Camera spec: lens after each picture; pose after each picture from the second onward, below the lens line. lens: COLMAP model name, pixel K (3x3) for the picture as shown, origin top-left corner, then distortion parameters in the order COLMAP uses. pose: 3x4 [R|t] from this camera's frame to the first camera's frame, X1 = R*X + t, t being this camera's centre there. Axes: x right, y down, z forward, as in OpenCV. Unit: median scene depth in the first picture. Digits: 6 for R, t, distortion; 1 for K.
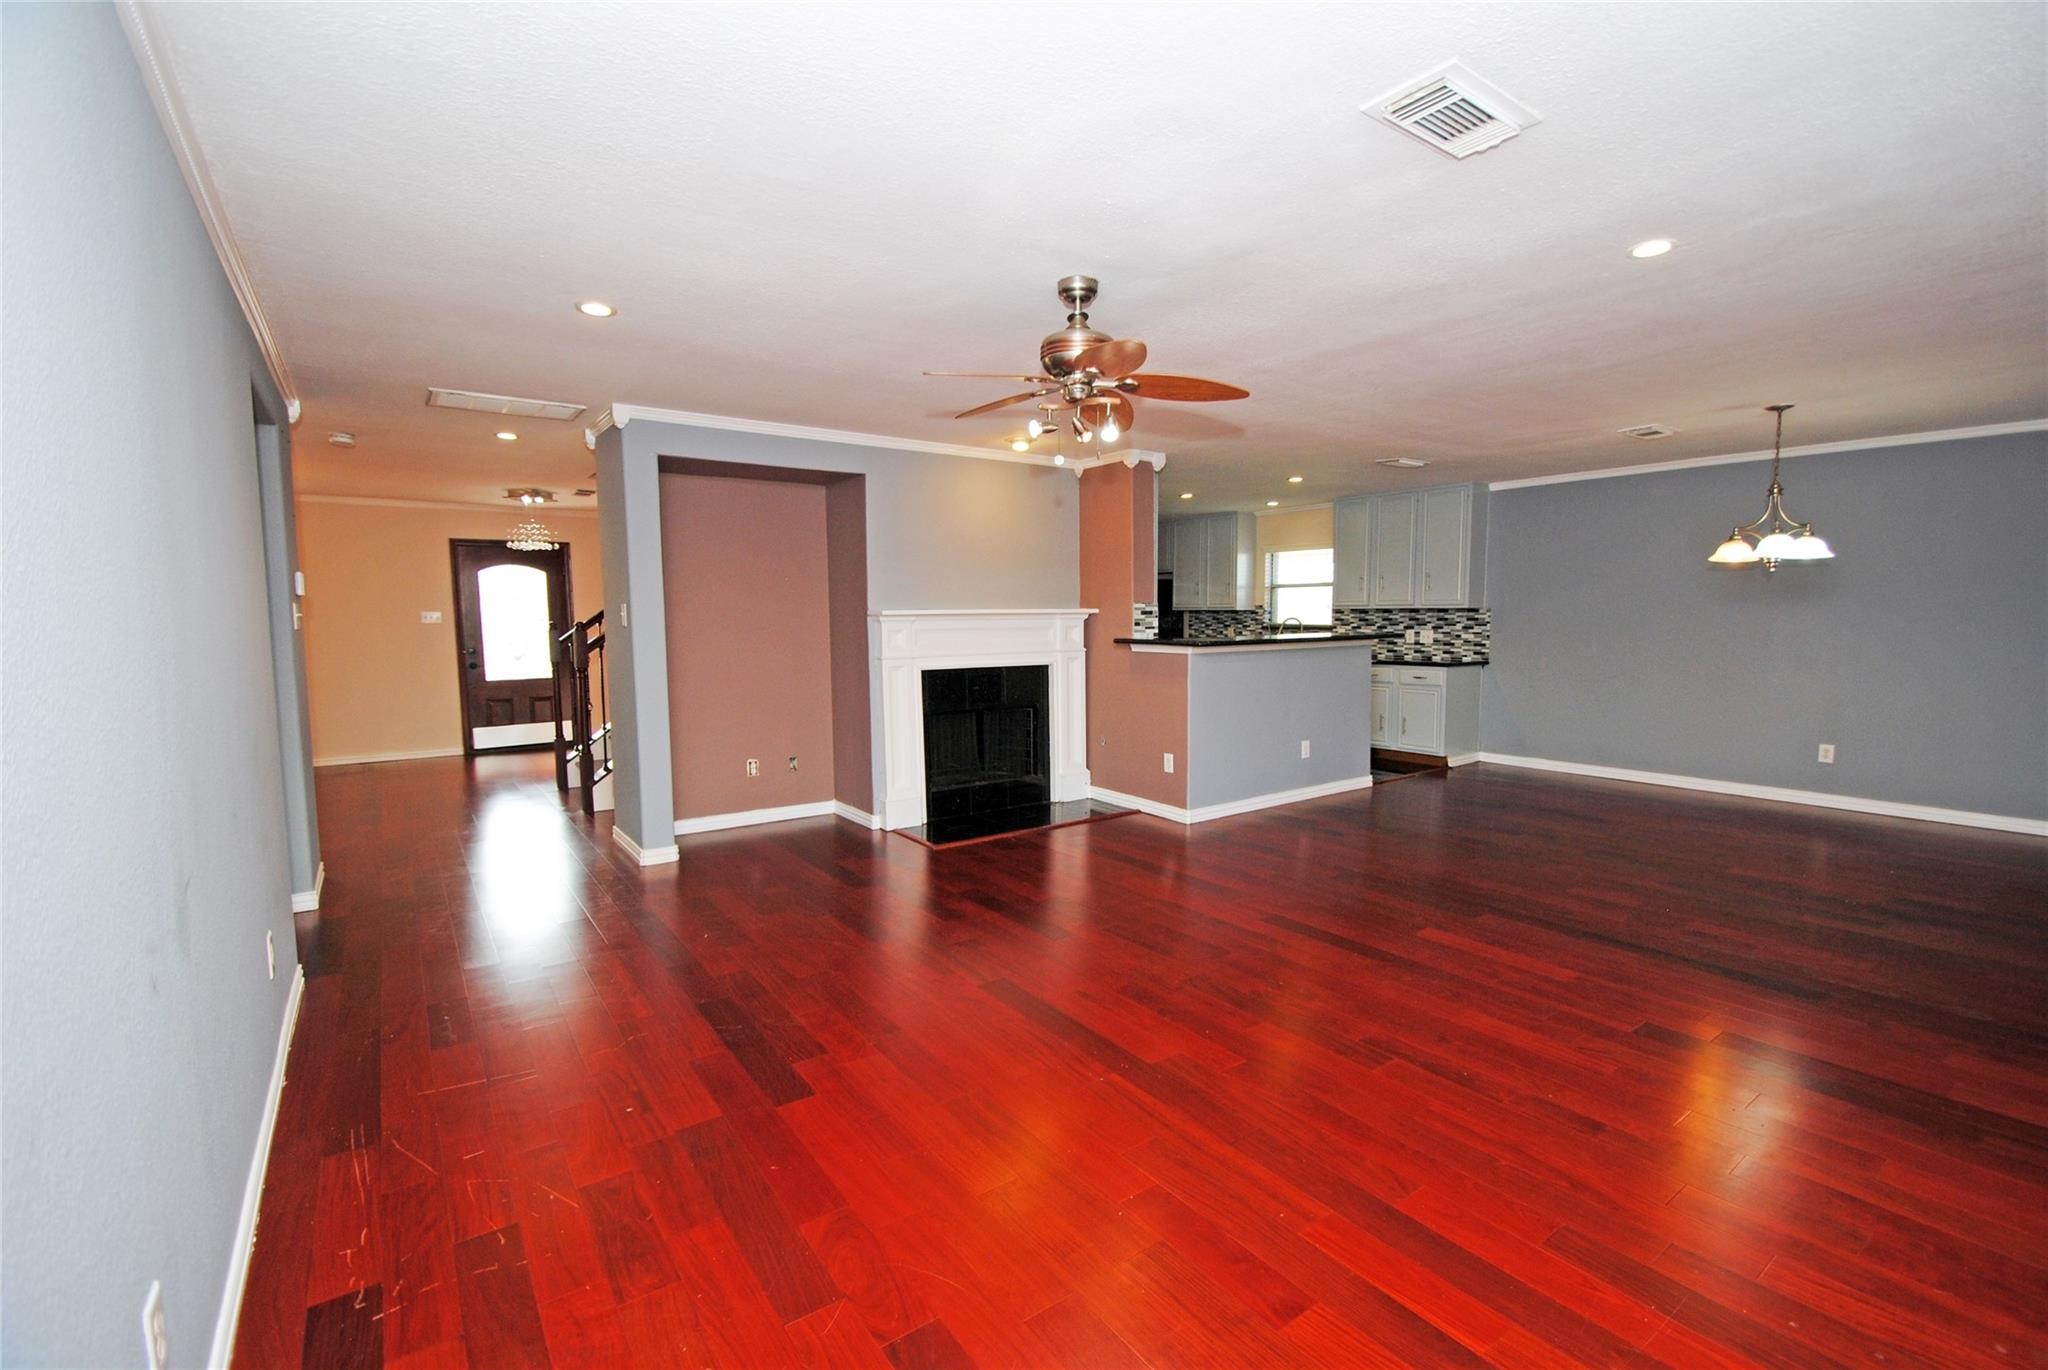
lens RADIAL K [[897.3, 0, 1037.5], [0, 897.3, 689.1], [0, 0, 1]] dist [0.002882, -0.000549]
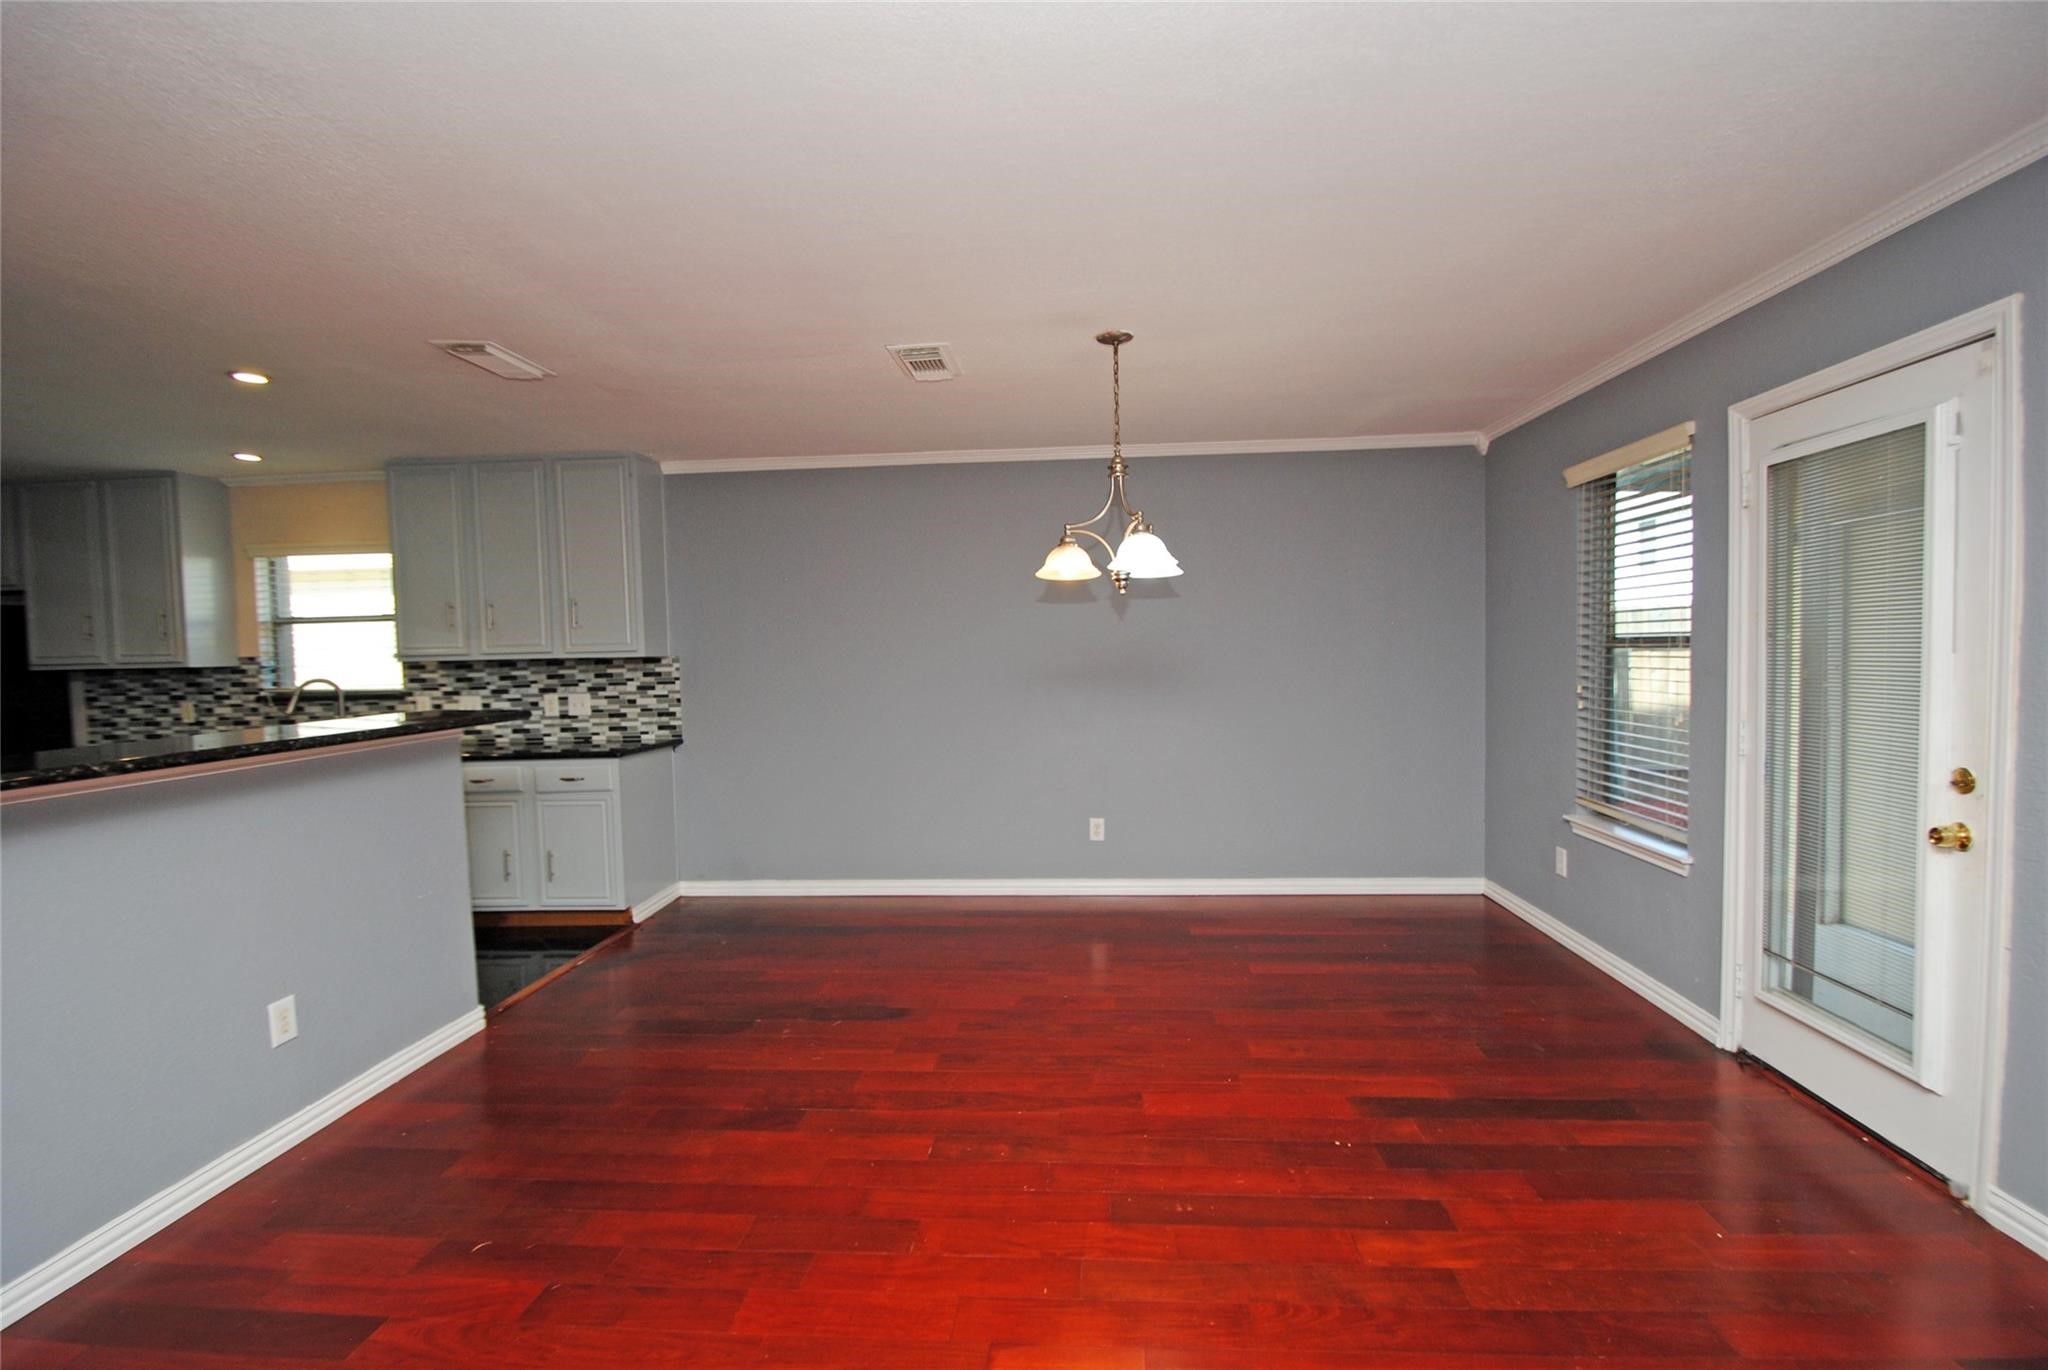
lens RADIAL K [[897.3, 0, 1037.5], [0, 897.3, 689.1], [0, 0, 1]] dist [0.002882, -0.000549]
pose [[0.641725, -0.046431, 0.765528, 0.169585], [0.084076, 0.996409, -0.010045, -0.037171], [-0.762312, 0.070808, 0.643324, 0.376782]]
